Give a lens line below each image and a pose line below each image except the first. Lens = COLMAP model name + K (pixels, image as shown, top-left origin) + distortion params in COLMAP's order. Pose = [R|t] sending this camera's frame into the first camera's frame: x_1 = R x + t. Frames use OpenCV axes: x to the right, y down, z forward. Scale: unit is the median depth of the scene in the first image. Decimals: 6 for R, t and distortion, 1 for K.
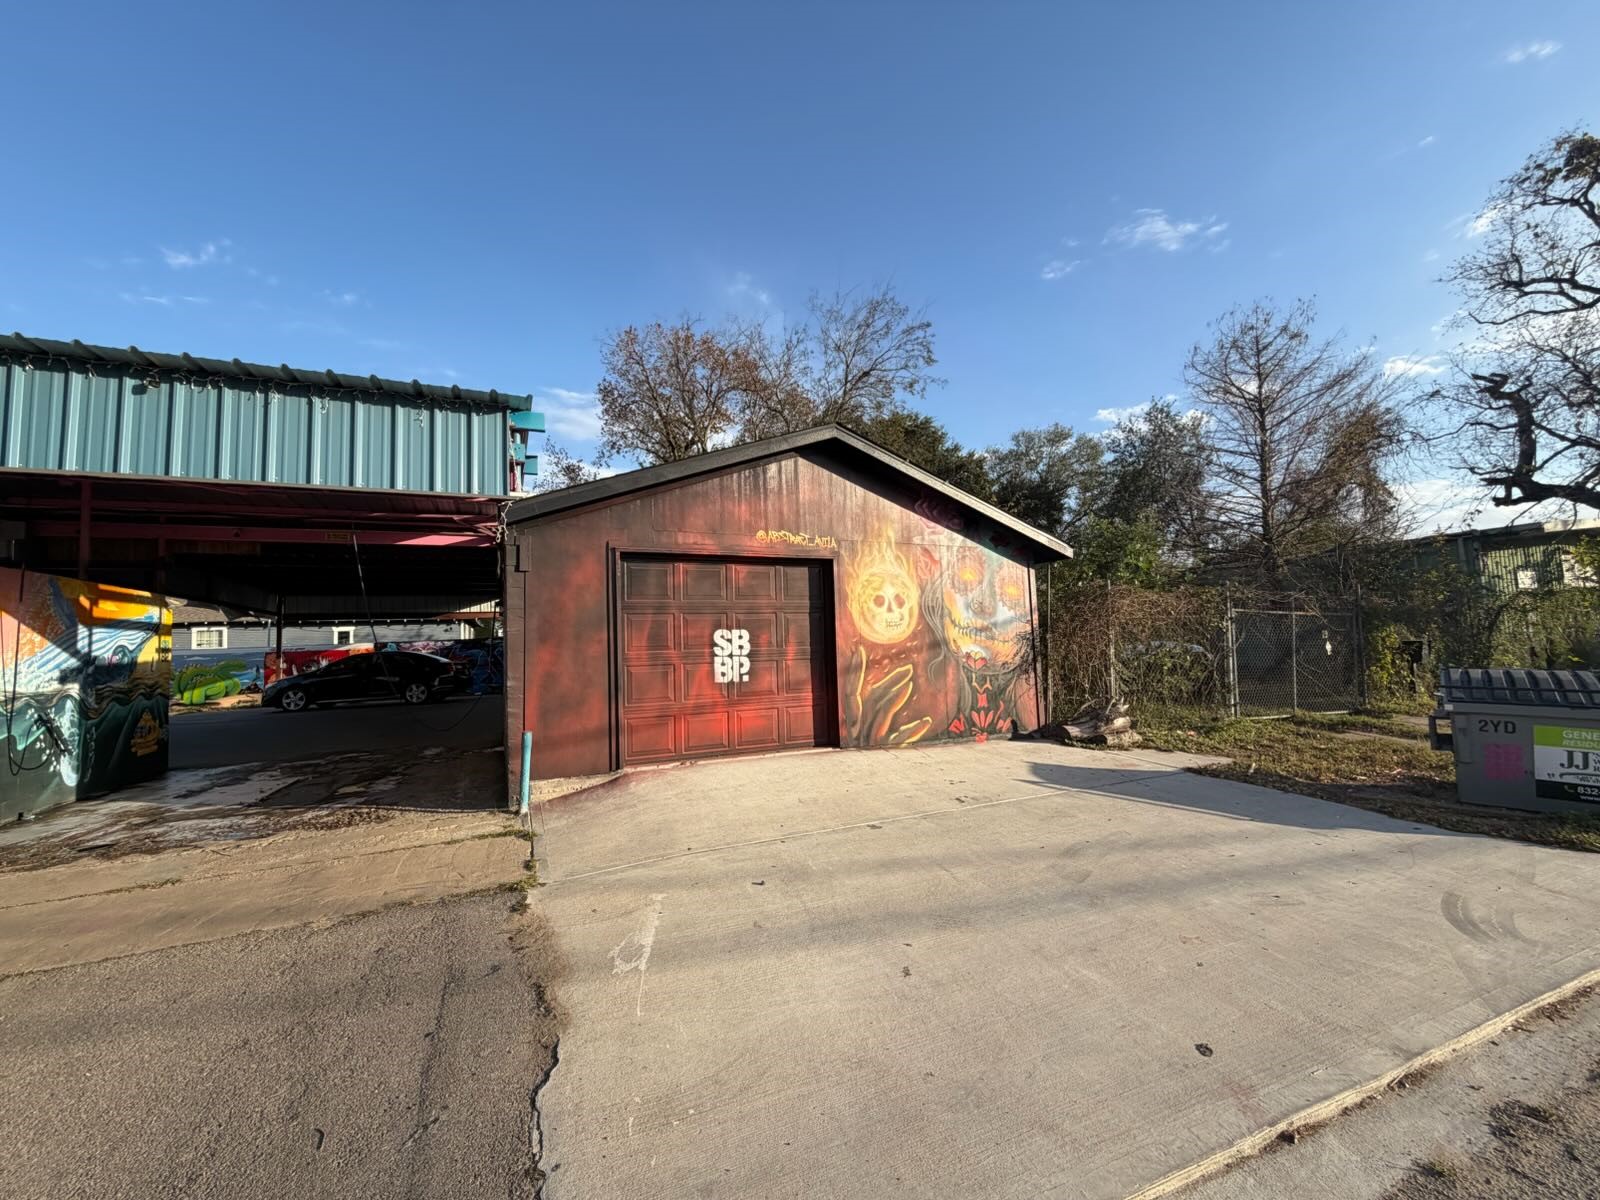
lens RADIAL K [[645.8, 0, 796.0], [0, 645.8, 596.8], [0, 0, 1]] dist [0.001369, 0.000399]
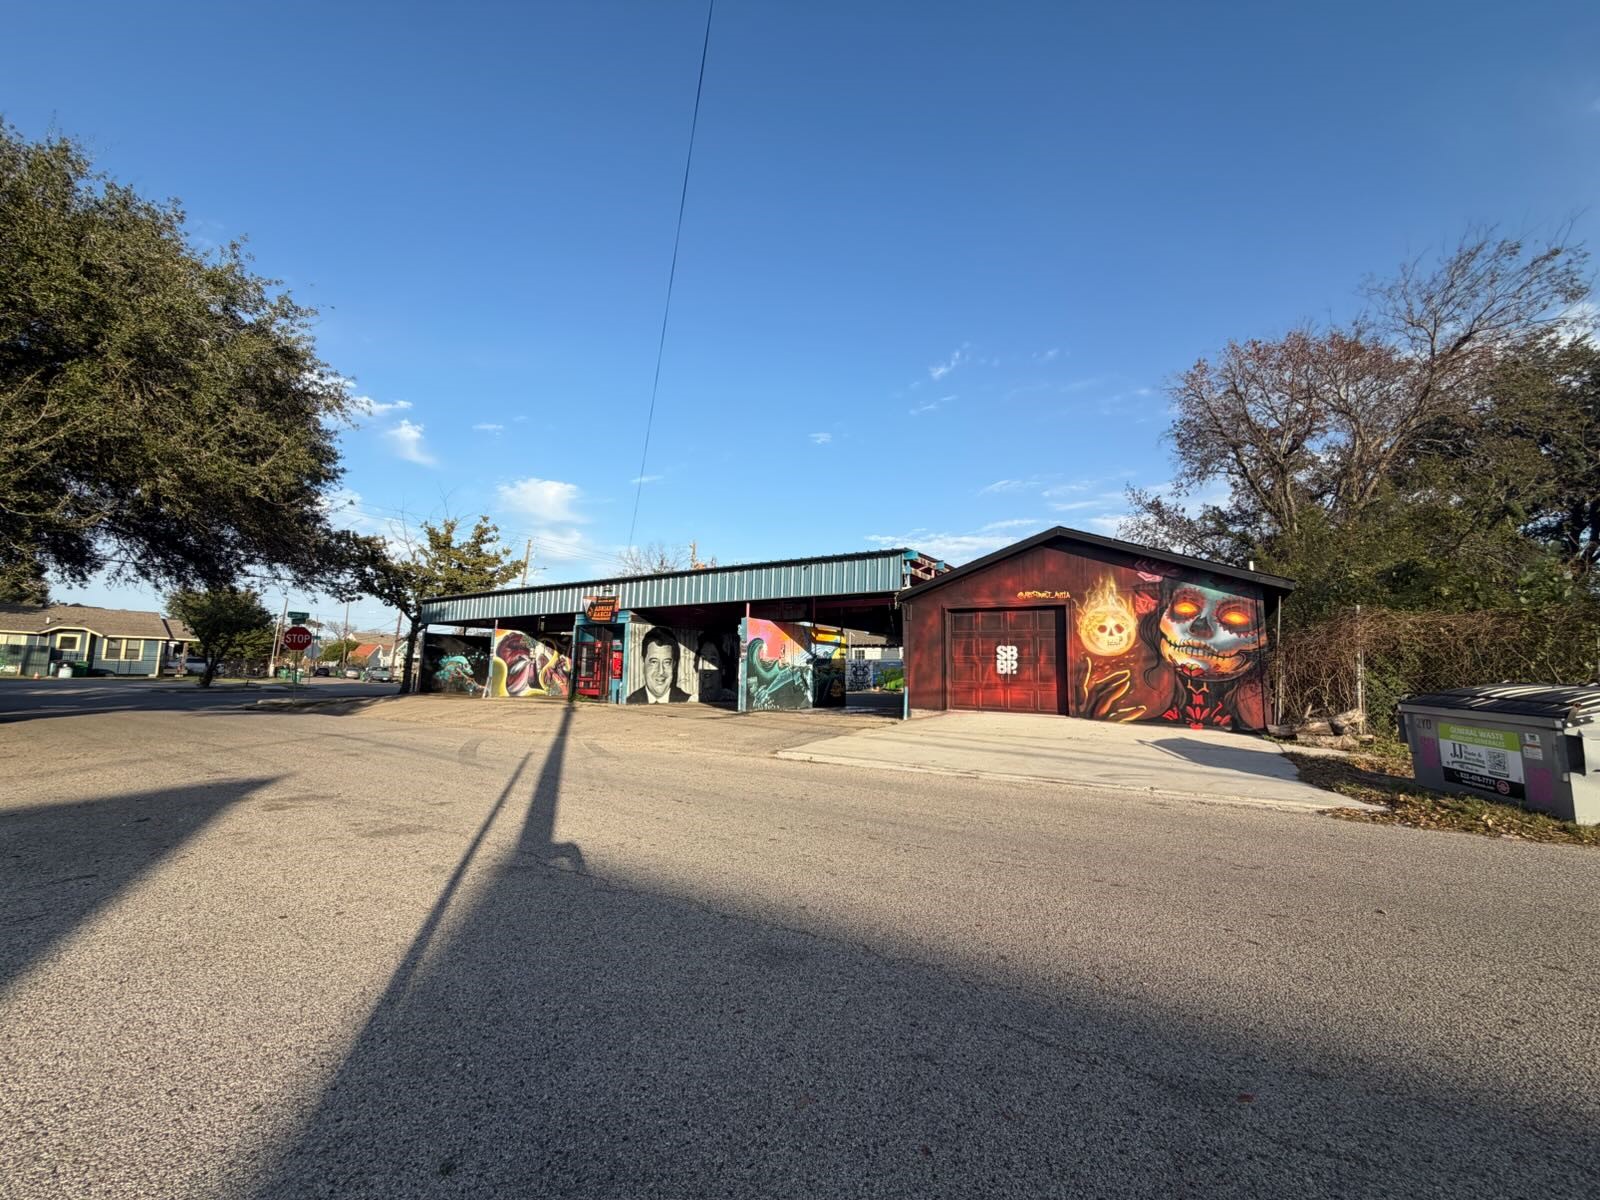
lens RADIAL K [[645.8, 0, 801.0], [0, 645.8, 600.6], [0, 0, 1]] dist [0.001369, 0.000399]
pose [[0.553620, -0.053787, -0.831031, 1.103324], [0.026286, 0.998543, -0.047117, -0.007975], [0.832355, 0.004240, 0.554227, -0.529085]]
